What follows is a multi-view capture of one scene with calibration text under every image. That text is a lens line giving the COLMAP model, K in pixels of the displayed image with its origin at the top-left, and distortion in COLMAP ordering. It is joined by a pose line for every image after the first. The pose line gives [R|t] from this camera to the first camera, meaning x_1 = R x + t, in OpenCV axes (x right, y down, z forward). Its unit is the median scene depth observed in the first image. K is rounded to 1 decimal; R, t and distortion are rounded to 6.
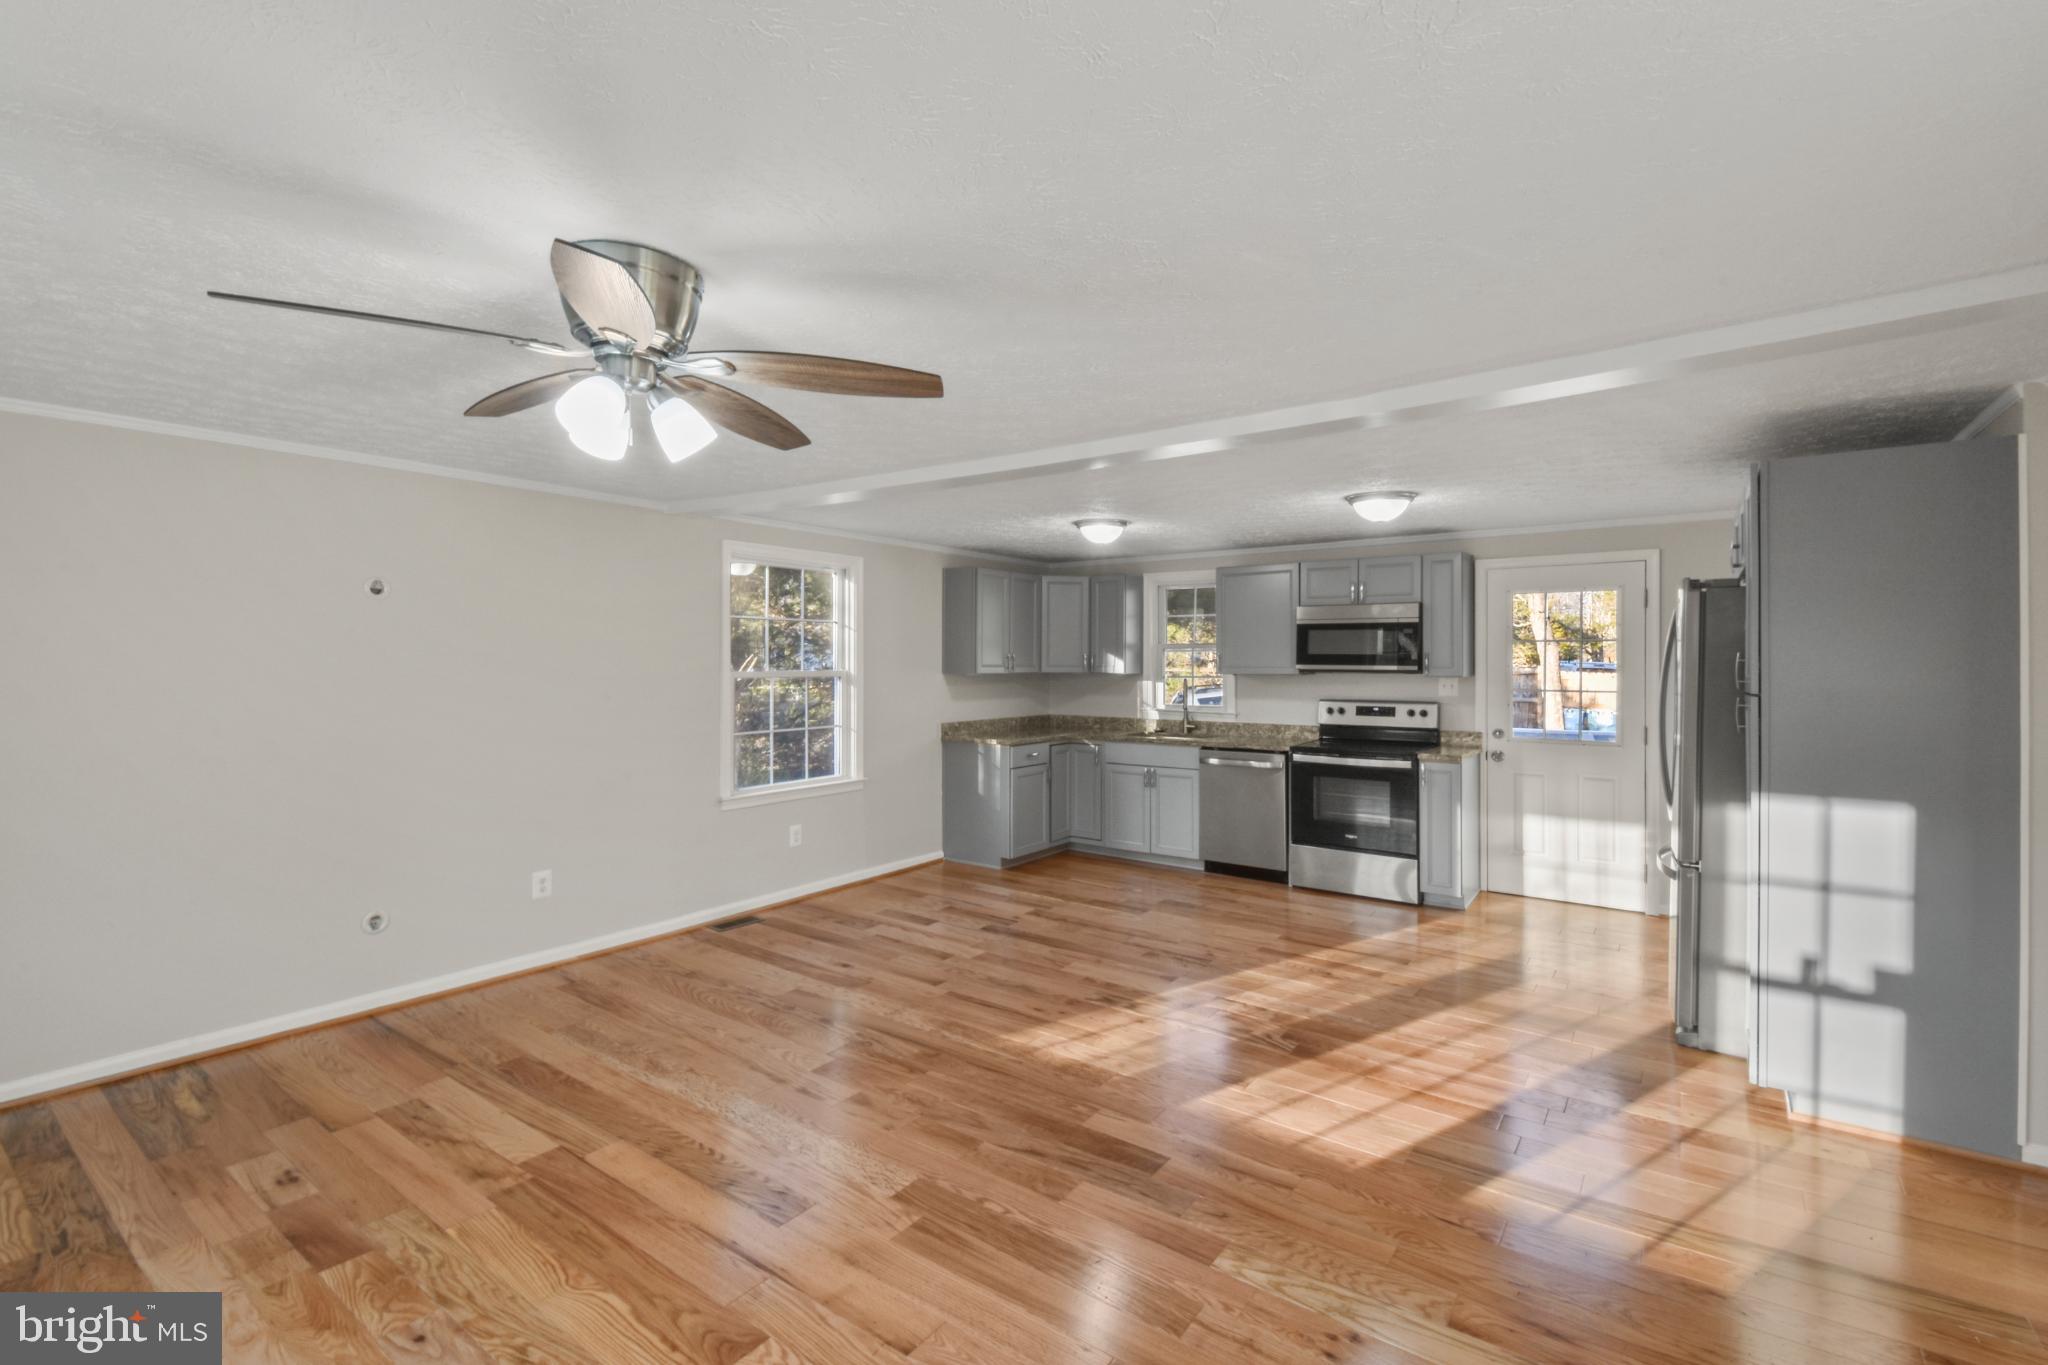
lens RADIAL K [[906.9, 0, 1025.0], [0, 906.9, 672.9], [0, 0, 1]] dist [-0.009653, -0.000969]
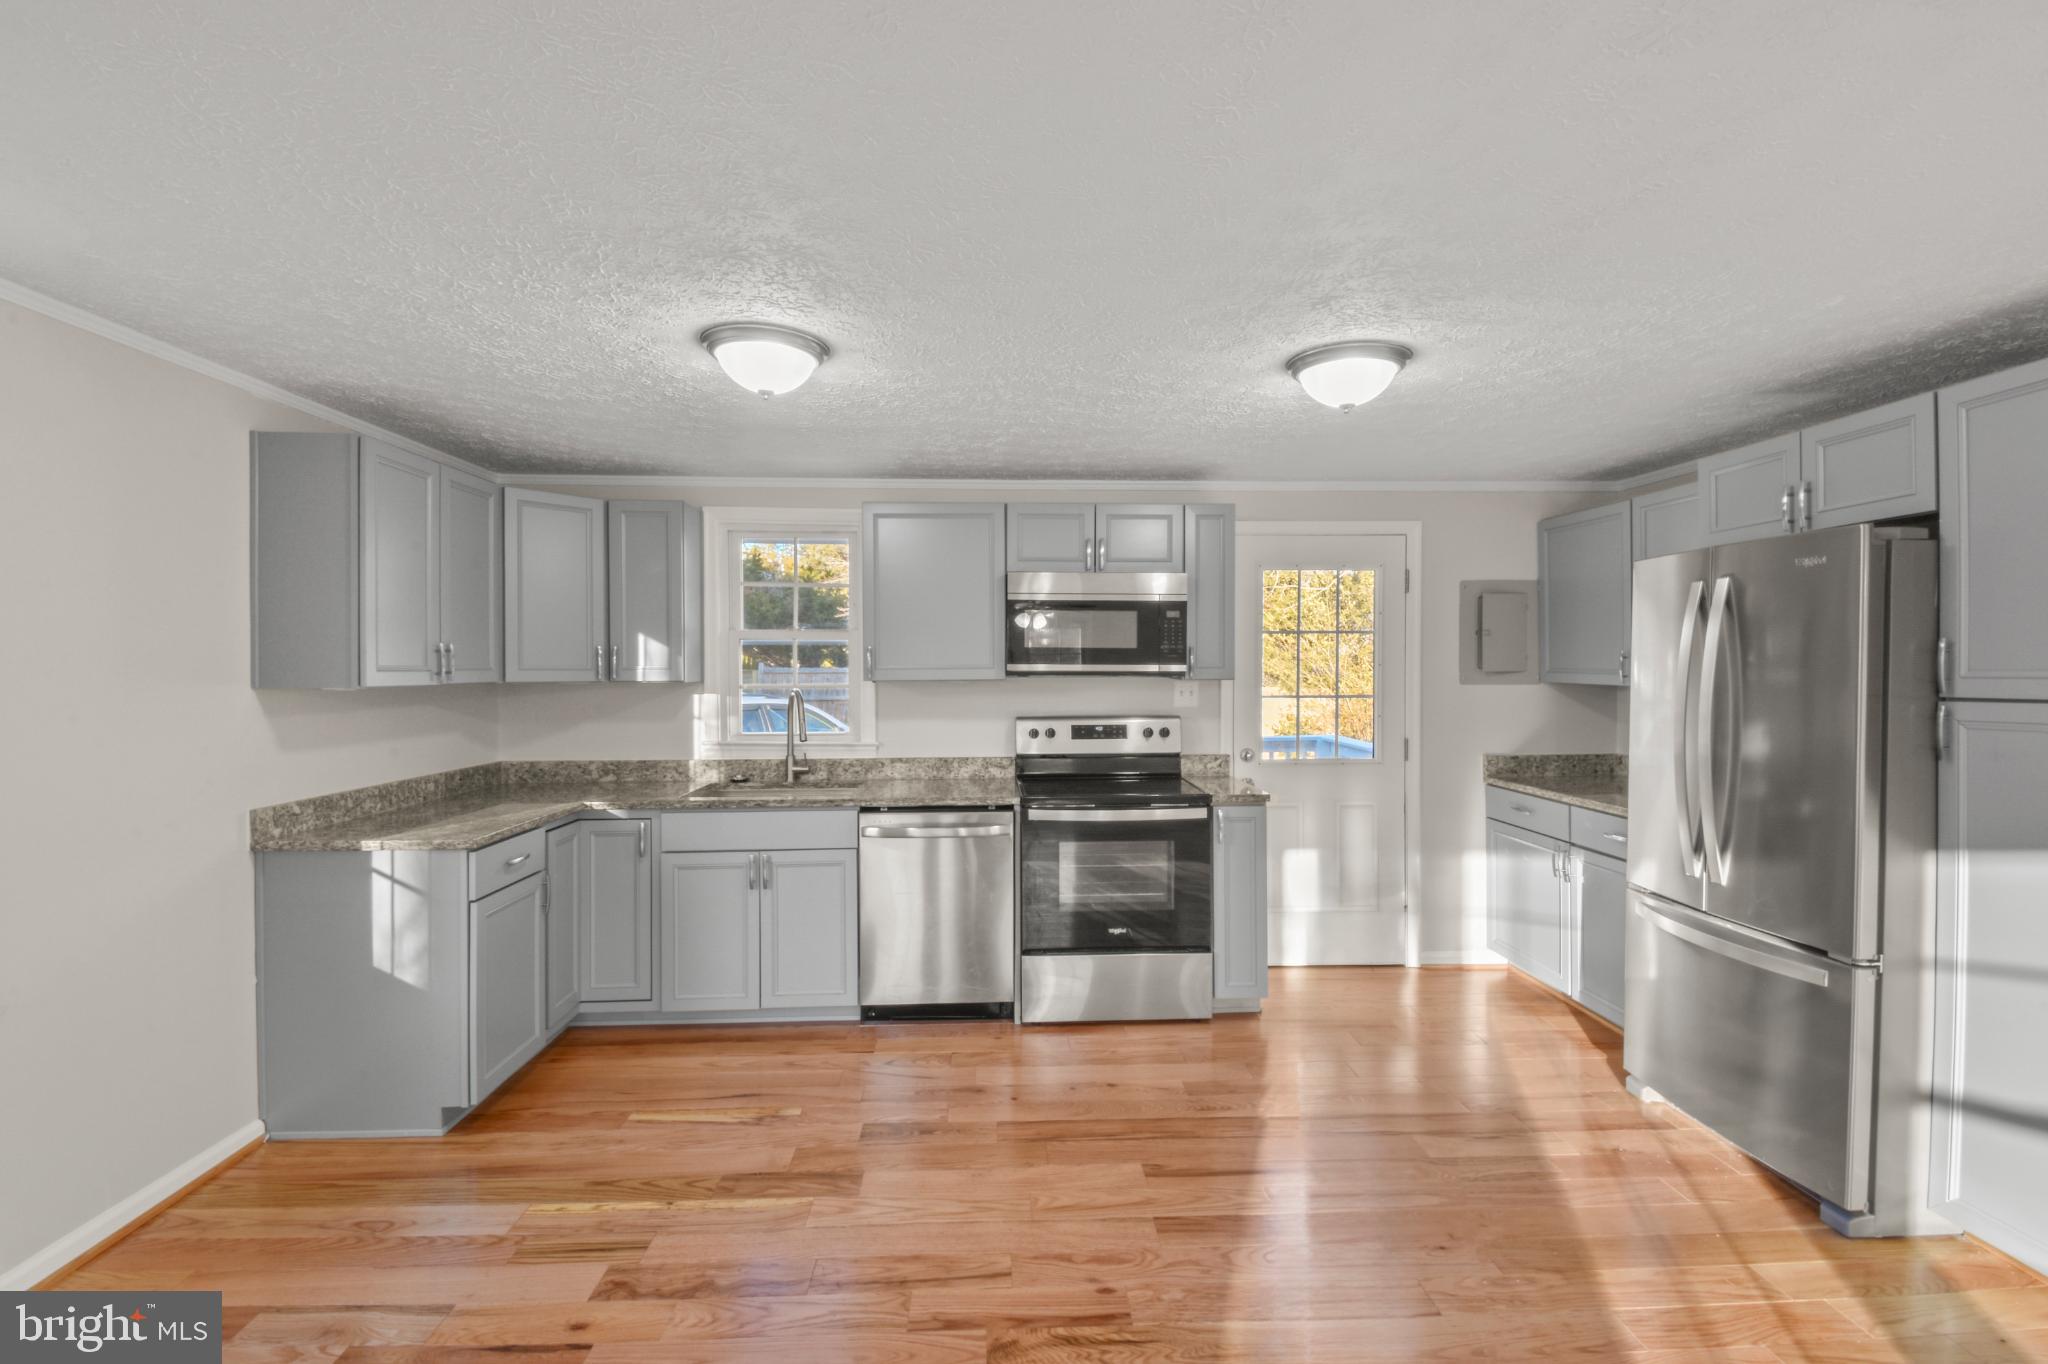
lens RADIAL K [[906.9, 0, 1033.1], [0, 906.9, 677.7], [0, 0, 1]] dist [-0.009653, -0.000969]
pose [[0.770156, -0.012182, 0.637740, -0.083315], [0.010780, 0.999923, 0.006083, -0.002972], [-0.637765, 0.002190, 0.770228, 0.493405]]
